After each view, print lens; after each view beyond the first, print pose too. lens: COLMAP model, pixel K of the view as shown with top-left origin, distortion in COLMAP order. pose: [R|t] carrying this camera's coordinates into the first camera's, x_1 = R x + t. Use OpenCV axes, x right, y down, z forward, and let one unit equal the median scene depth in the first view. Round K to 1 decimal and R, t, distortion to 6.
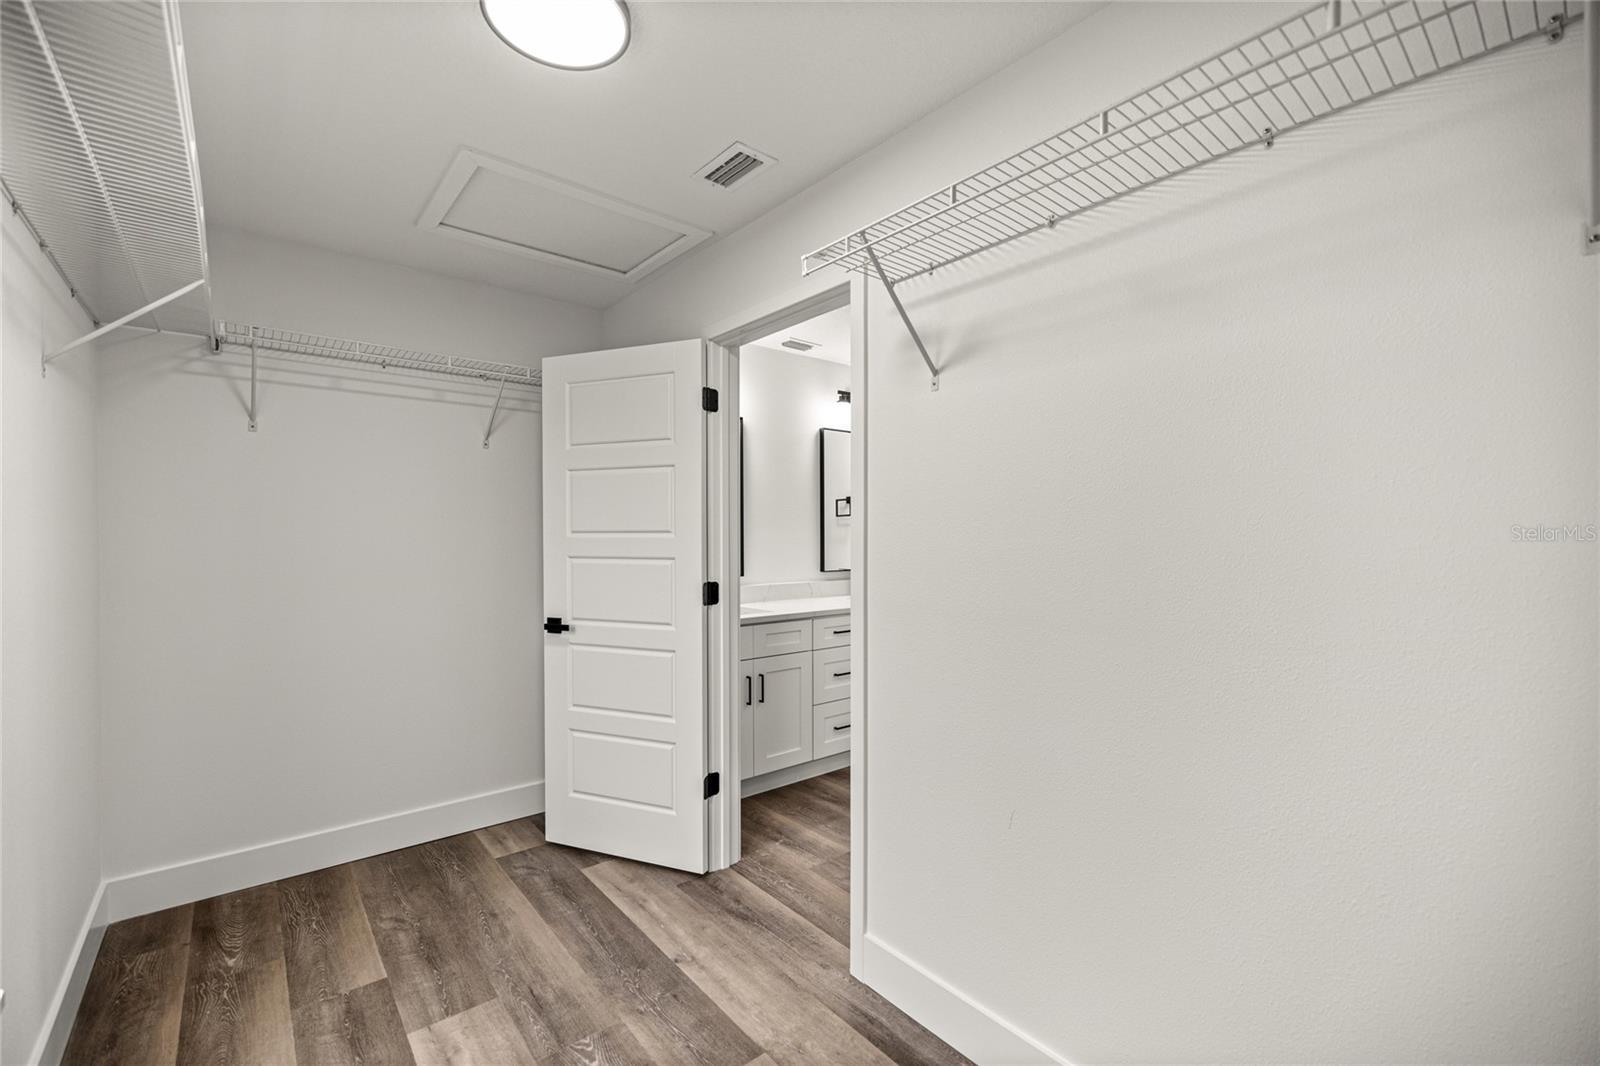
lens RADIAL K [[674.5, 0, 803.2], [0, 674.5, 537.0], [0, 0, 1]] dist [0.001453, -0.000281]
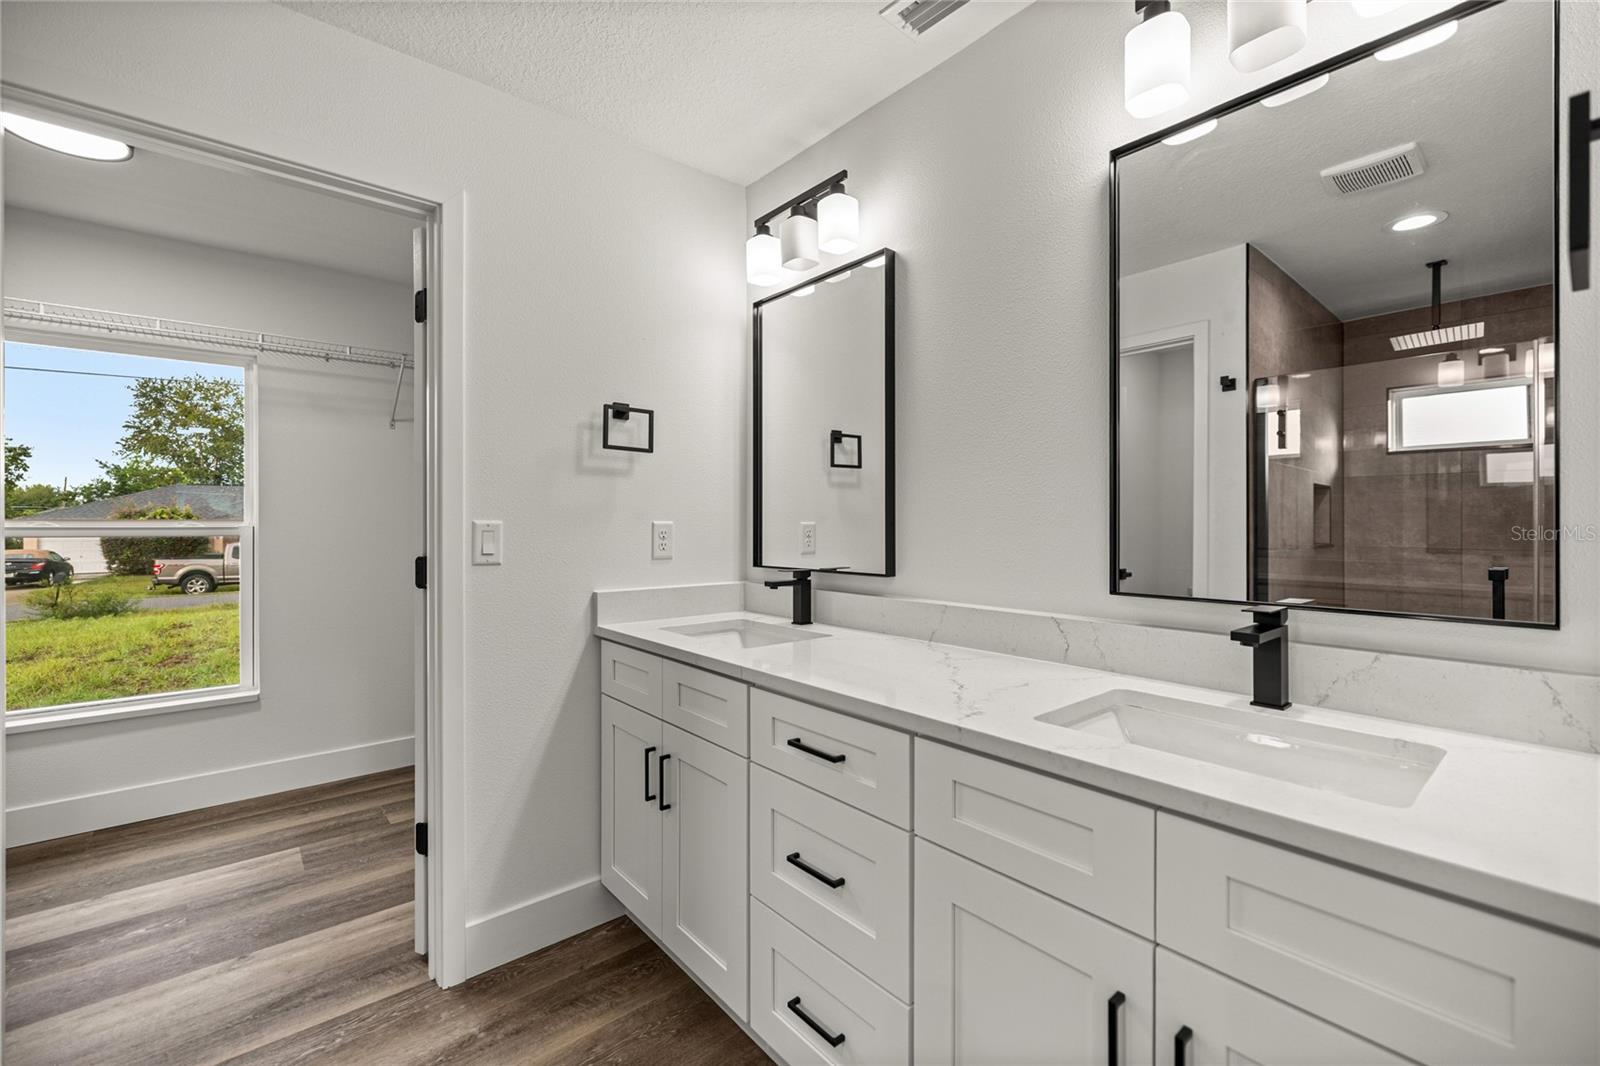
lens RADIAL K [[674.5, 0, 799.2], [0, 674.5, 526.3], [0, 0, 1]] dist [0.001453, -0.000281]
pose [[-0.003207, 0.010418, -0.999941, 0.688764], [0.014236, 0.999845, 0.010371, 0.034328], [0.999894, -0.014202, -0.003355, 1.674002]]
